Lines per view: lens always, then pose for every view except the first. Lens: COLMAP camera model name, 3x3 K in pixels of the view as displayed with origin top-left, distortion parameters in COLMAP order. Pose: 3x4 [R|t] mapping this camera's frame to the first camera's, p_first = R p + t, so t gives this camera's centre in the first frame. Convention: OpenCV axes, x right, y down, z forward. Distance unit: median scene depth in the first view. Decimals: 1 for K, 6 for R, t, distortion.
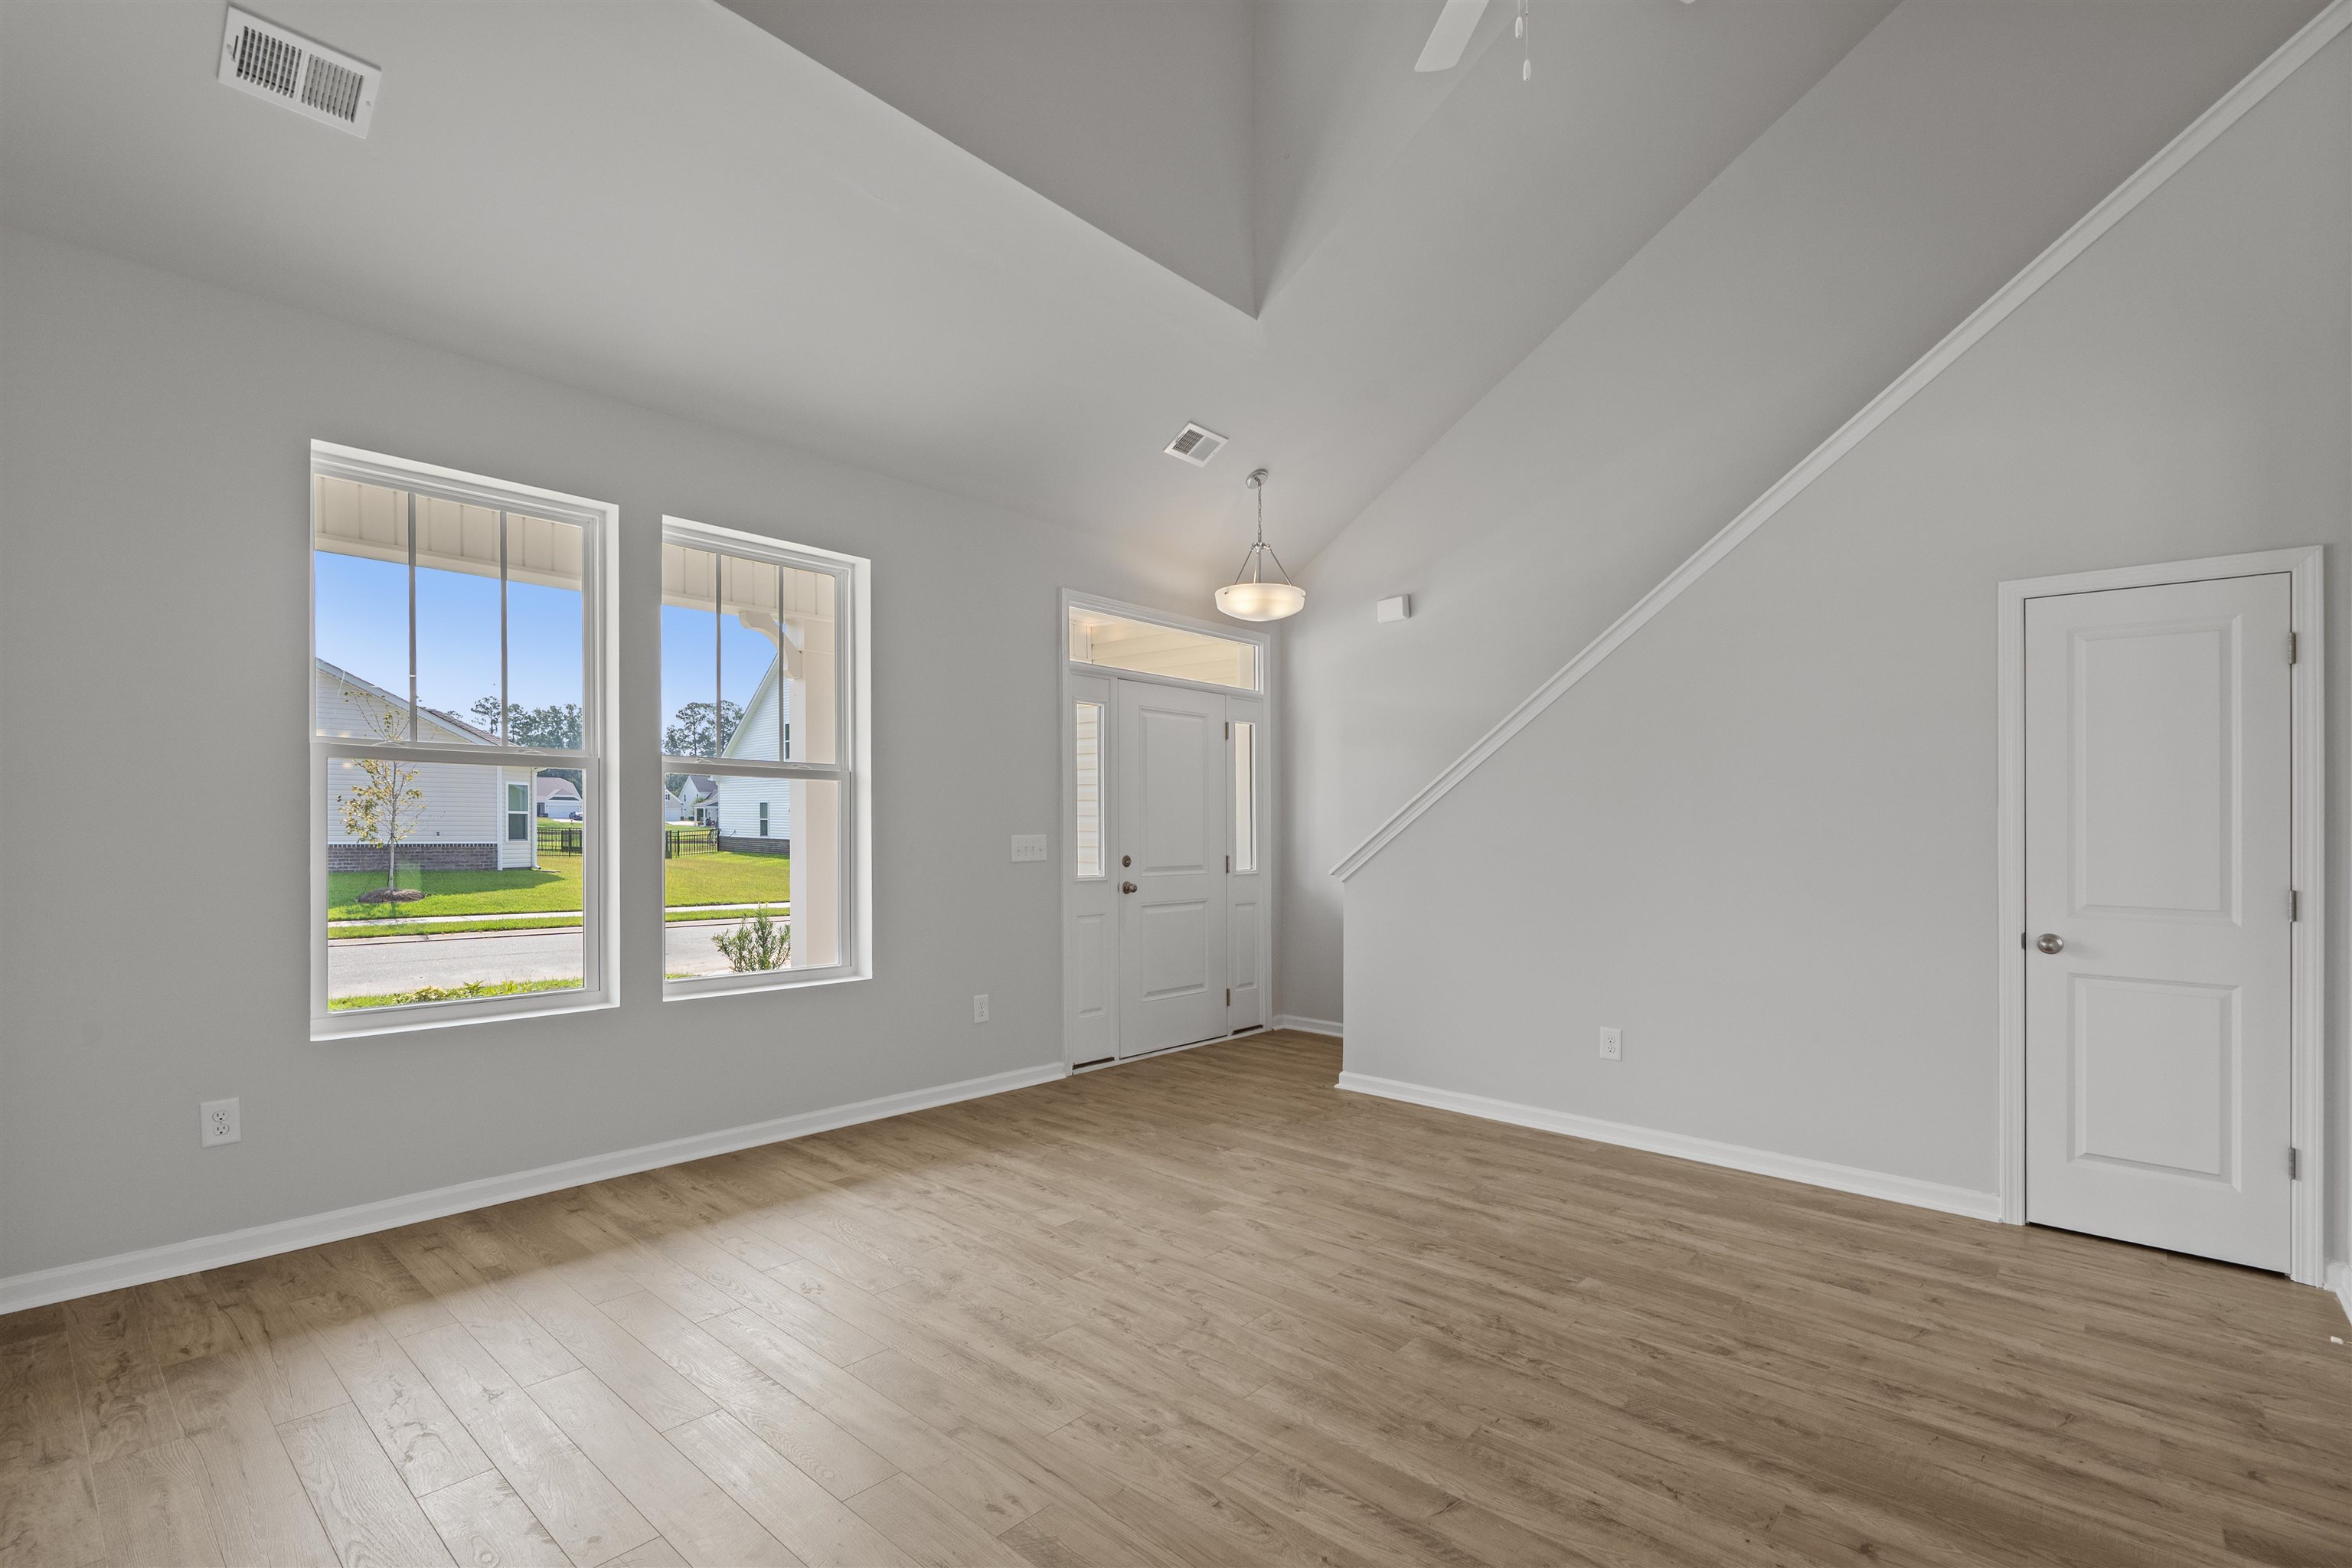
lens RADIAL K [[1071.9, 0, 1177.0], [0, 1071.9, 848.7], [0, 0, 1]] dist [-0.003373, 0.001272]
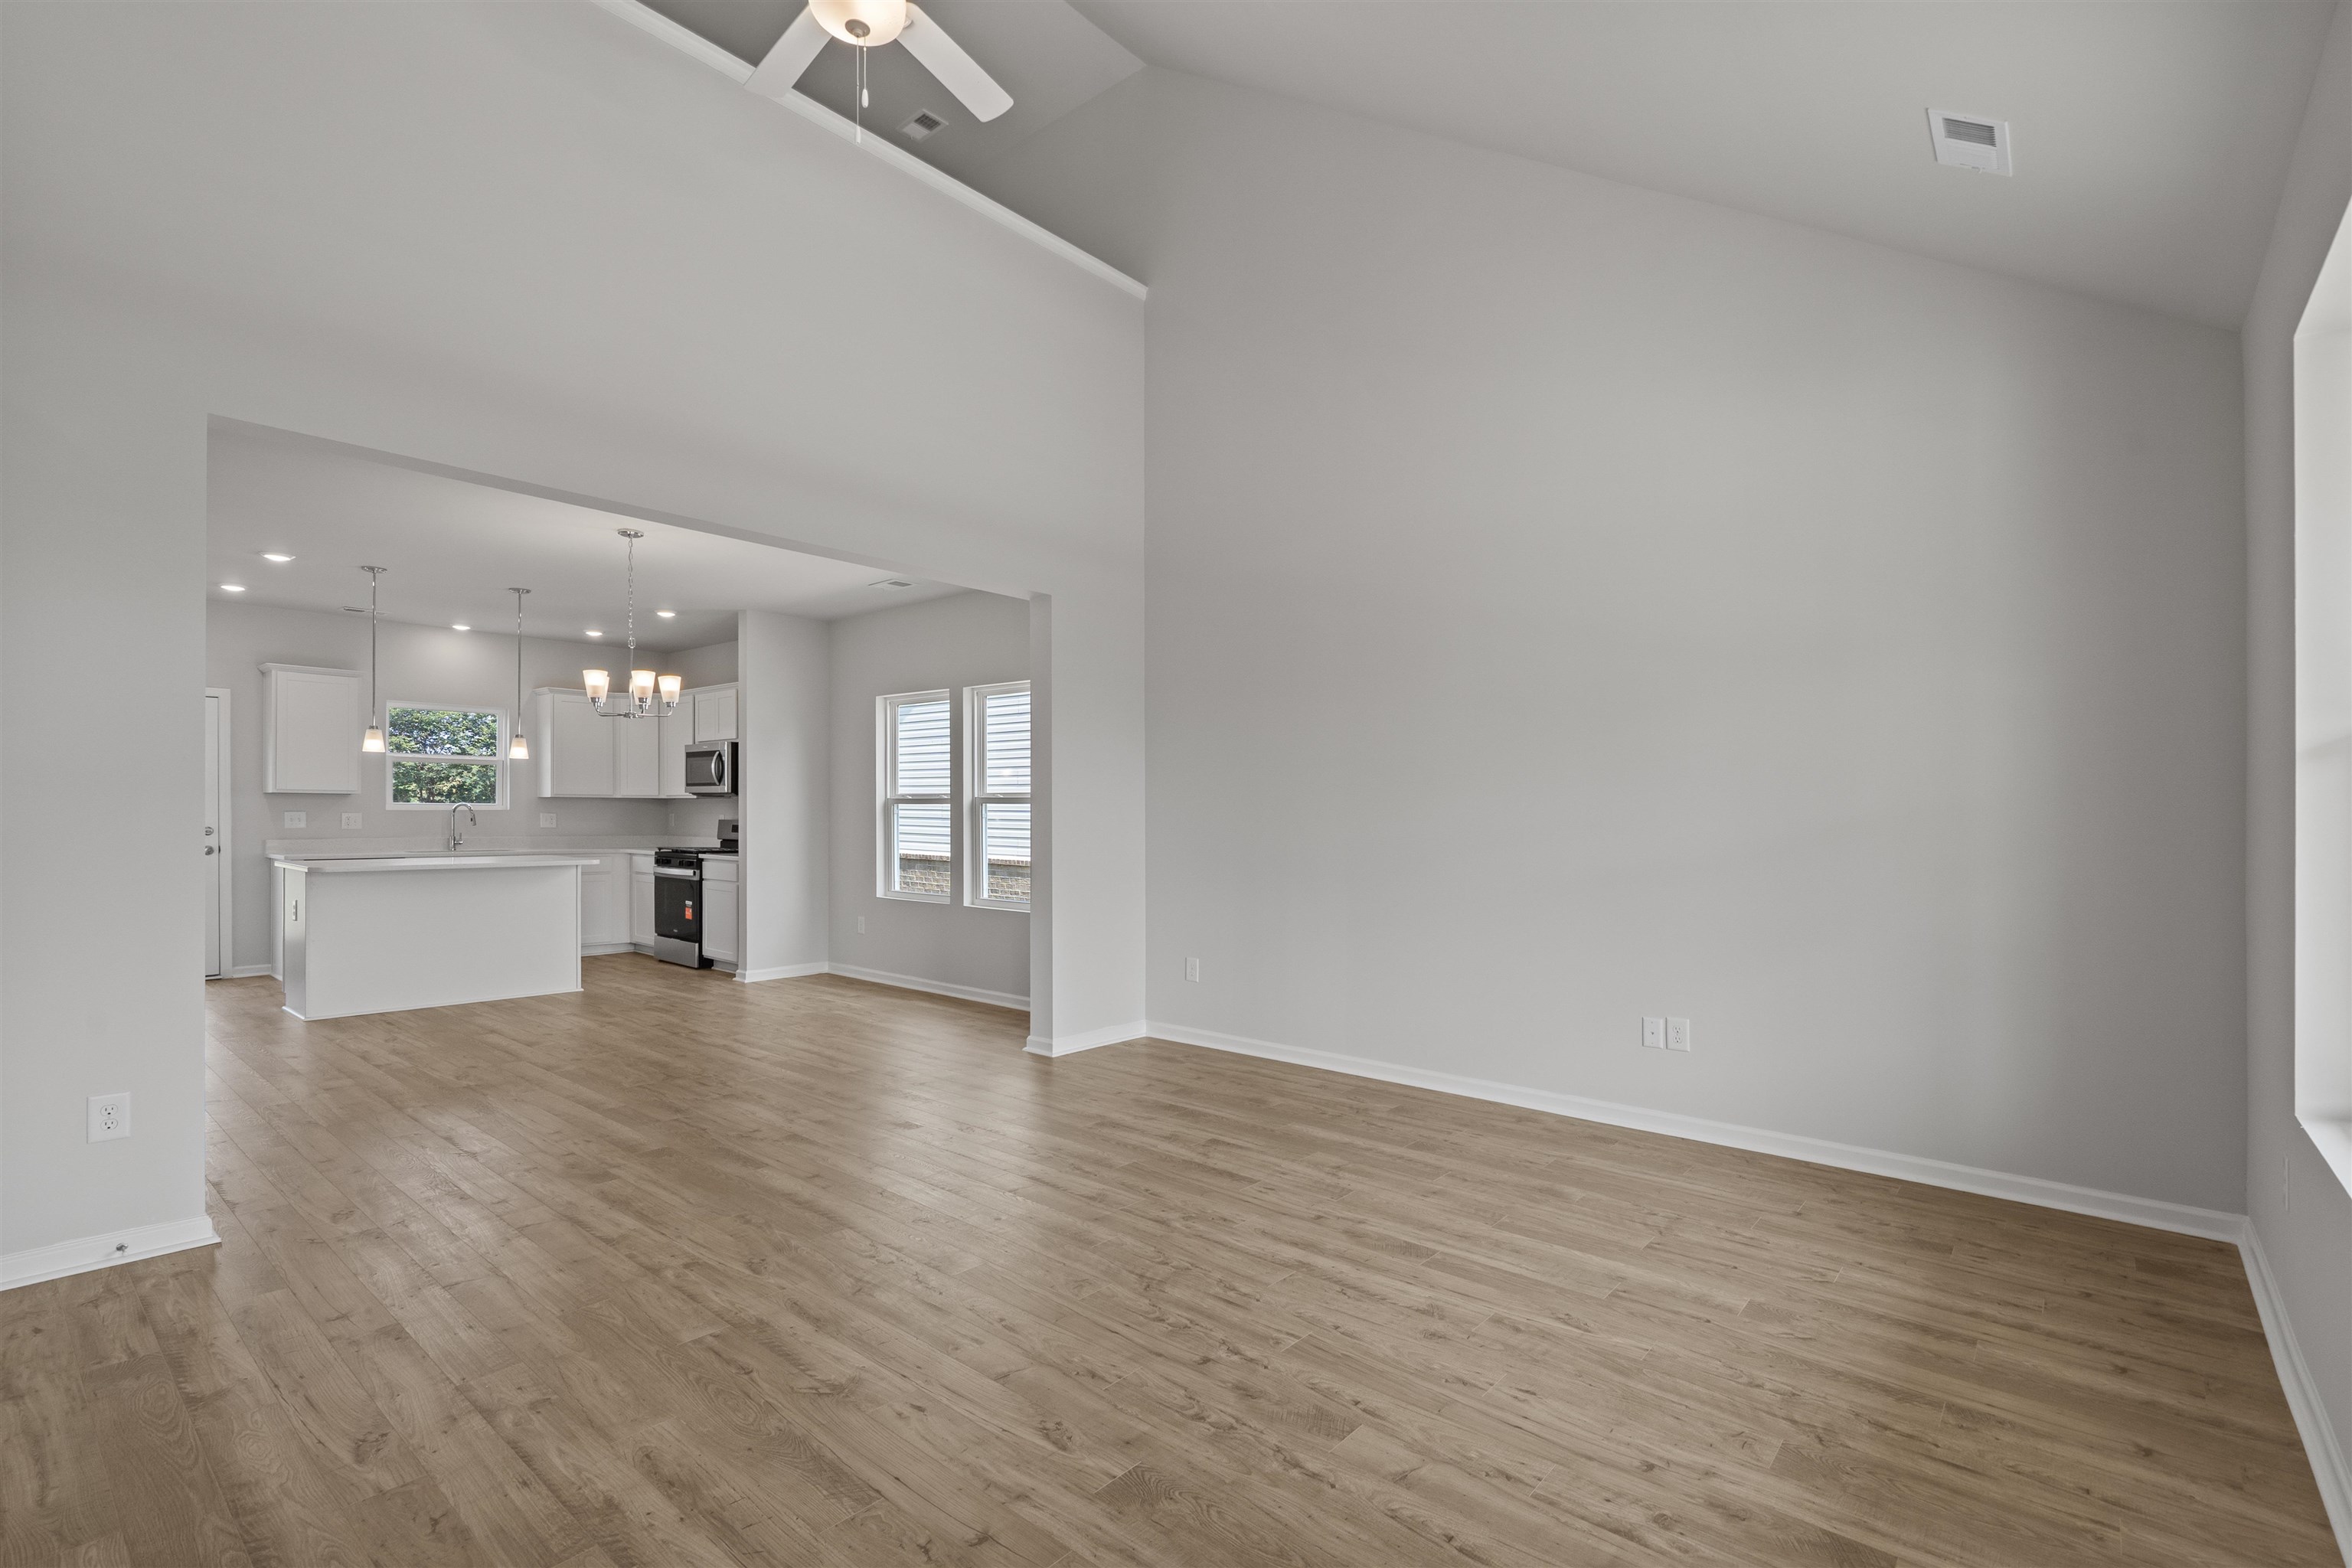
lens RADIAL K [[1071.9, 0, 1155.7], [0, 1071.9, 820.0], [0, 0, 1]] dist [-0.003373, 0.001272]
pose [[-0.999770, -0.021246, -0.002782, 0.021202], [-0.021319, 0.999338, 0.029470, -0.030671], [0.002154, 0.029523, -0.999562, 1.420972]]
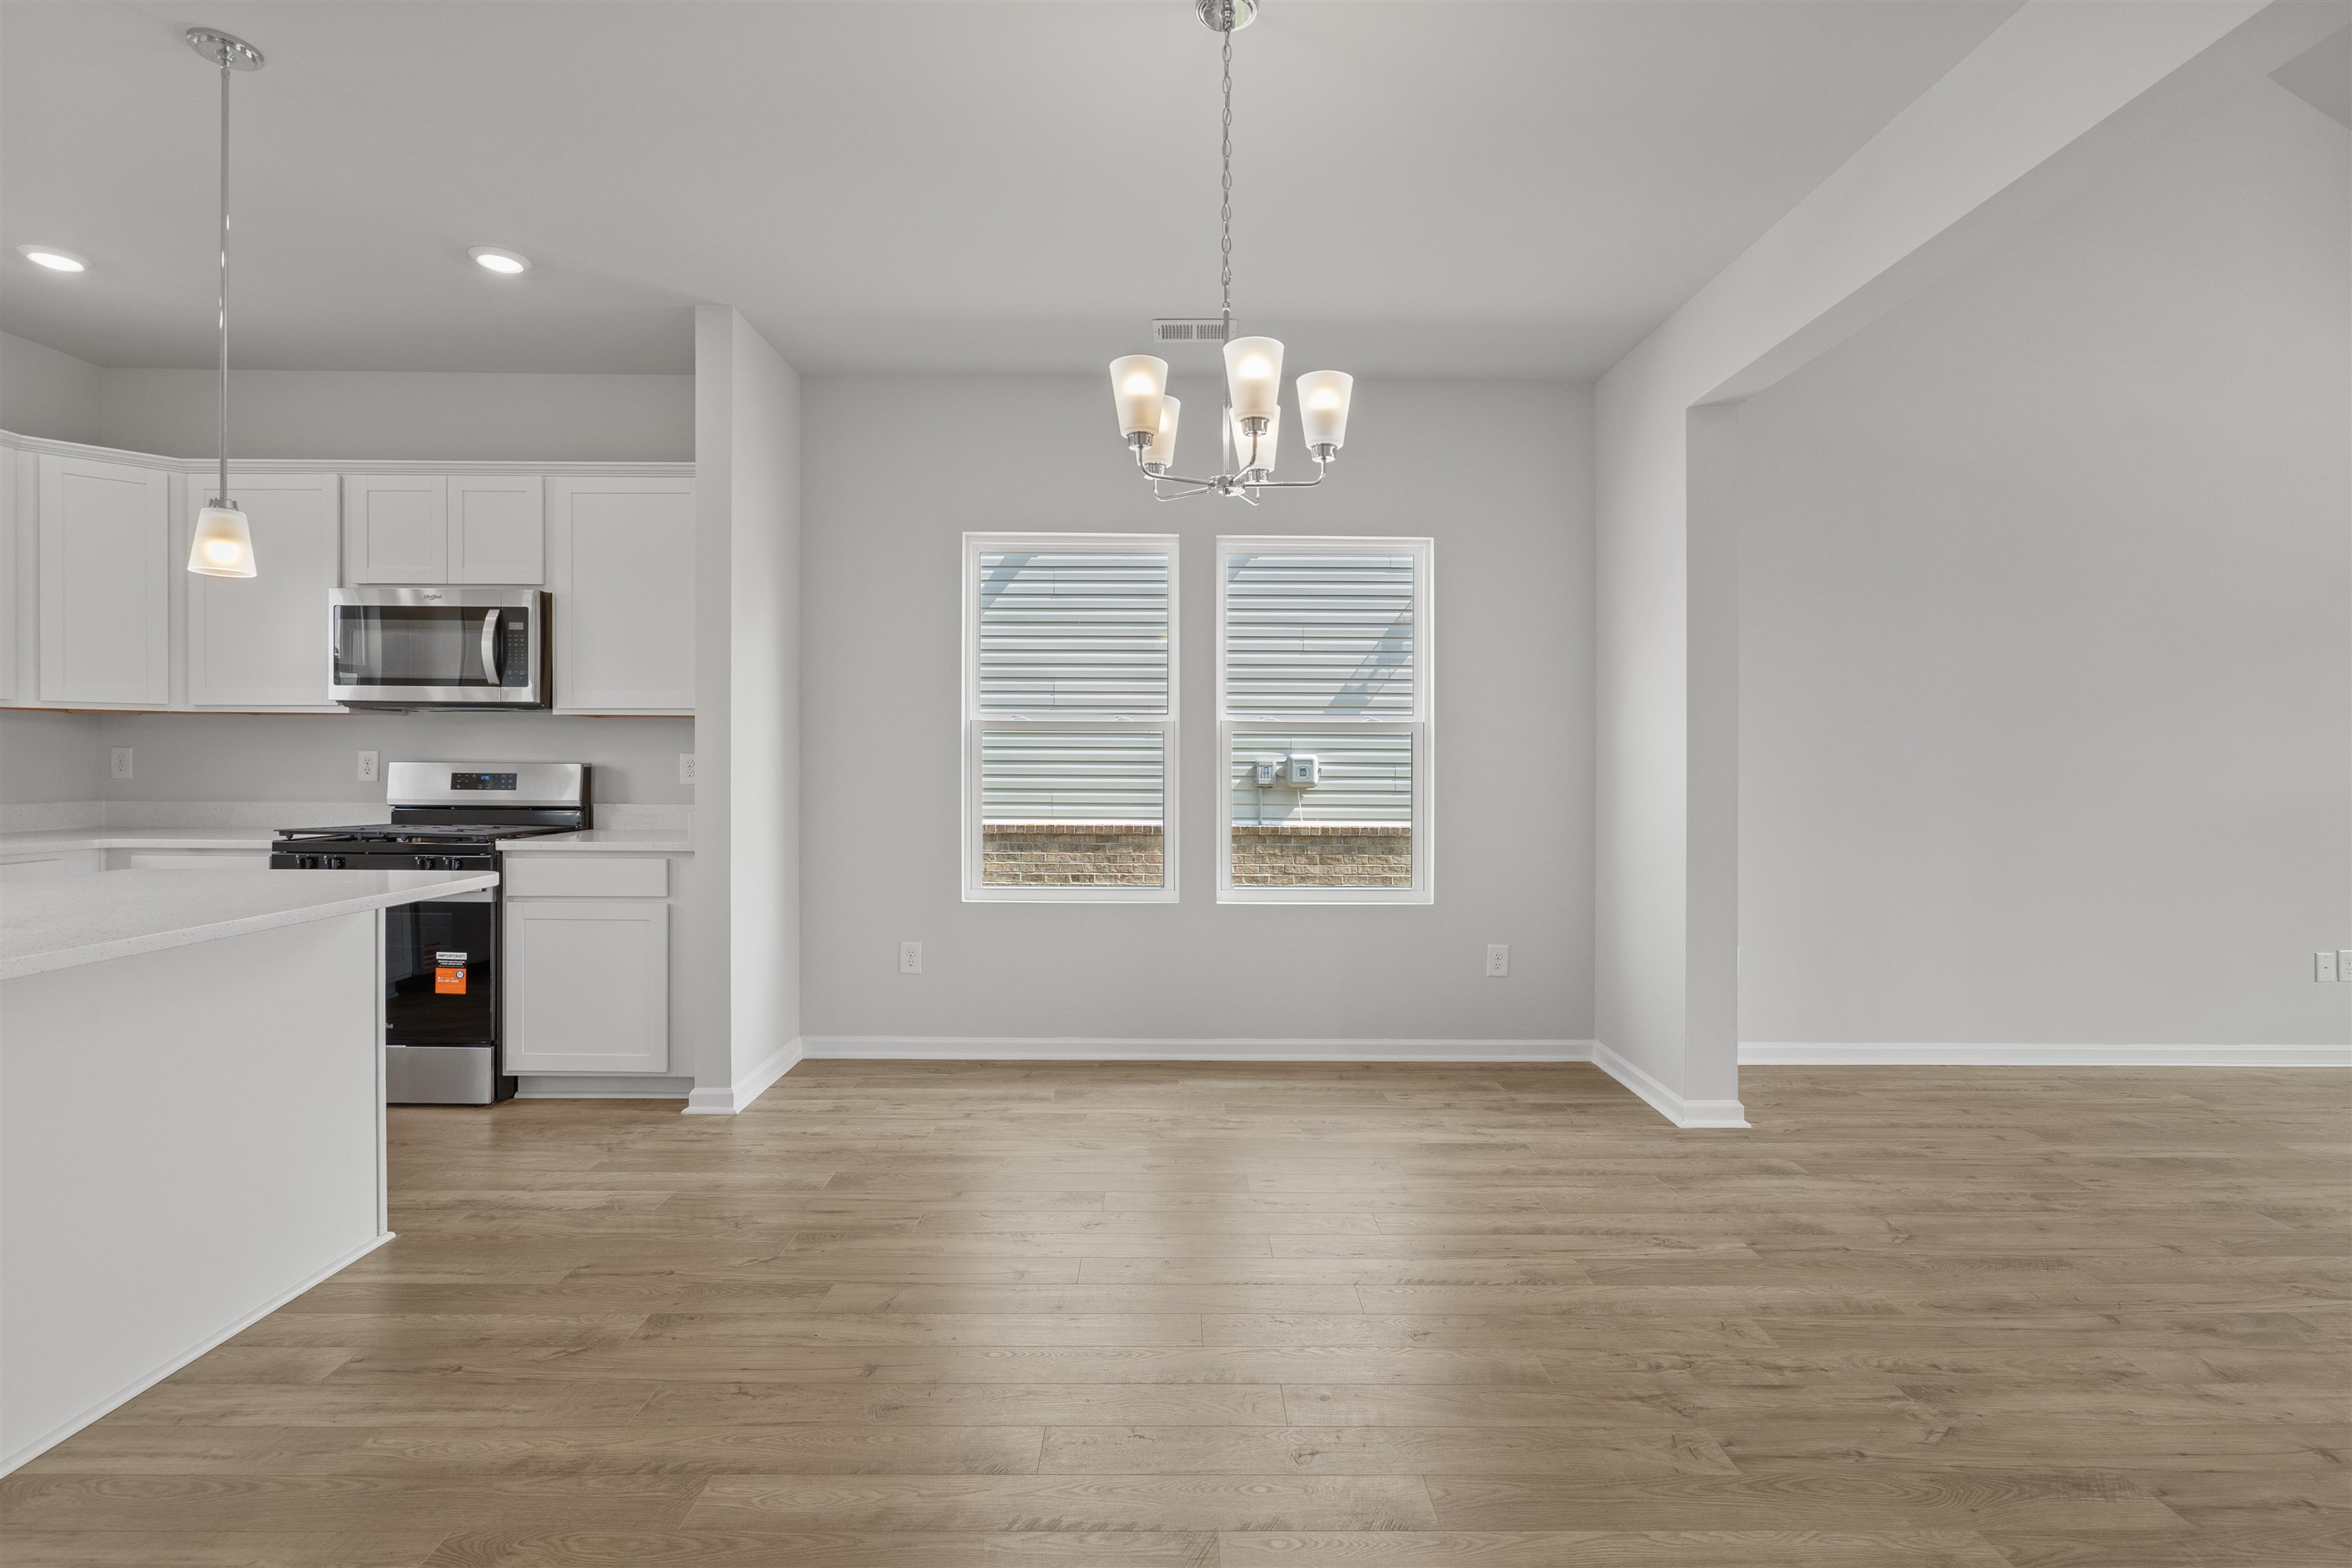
lens RADIAL K [[1071.9, 0, 1178.7], [0, 1071.9, 771.4], [0, 0, 1]] dist [-0.003373, 0.001272]
pose [[-0.745106, -0.010489, -0.666864, 1.128092], [-0.032014, 0.999286, 0.020053, 0.021695], [0.666177, 0.036290, -0.744910, 0.351679]]
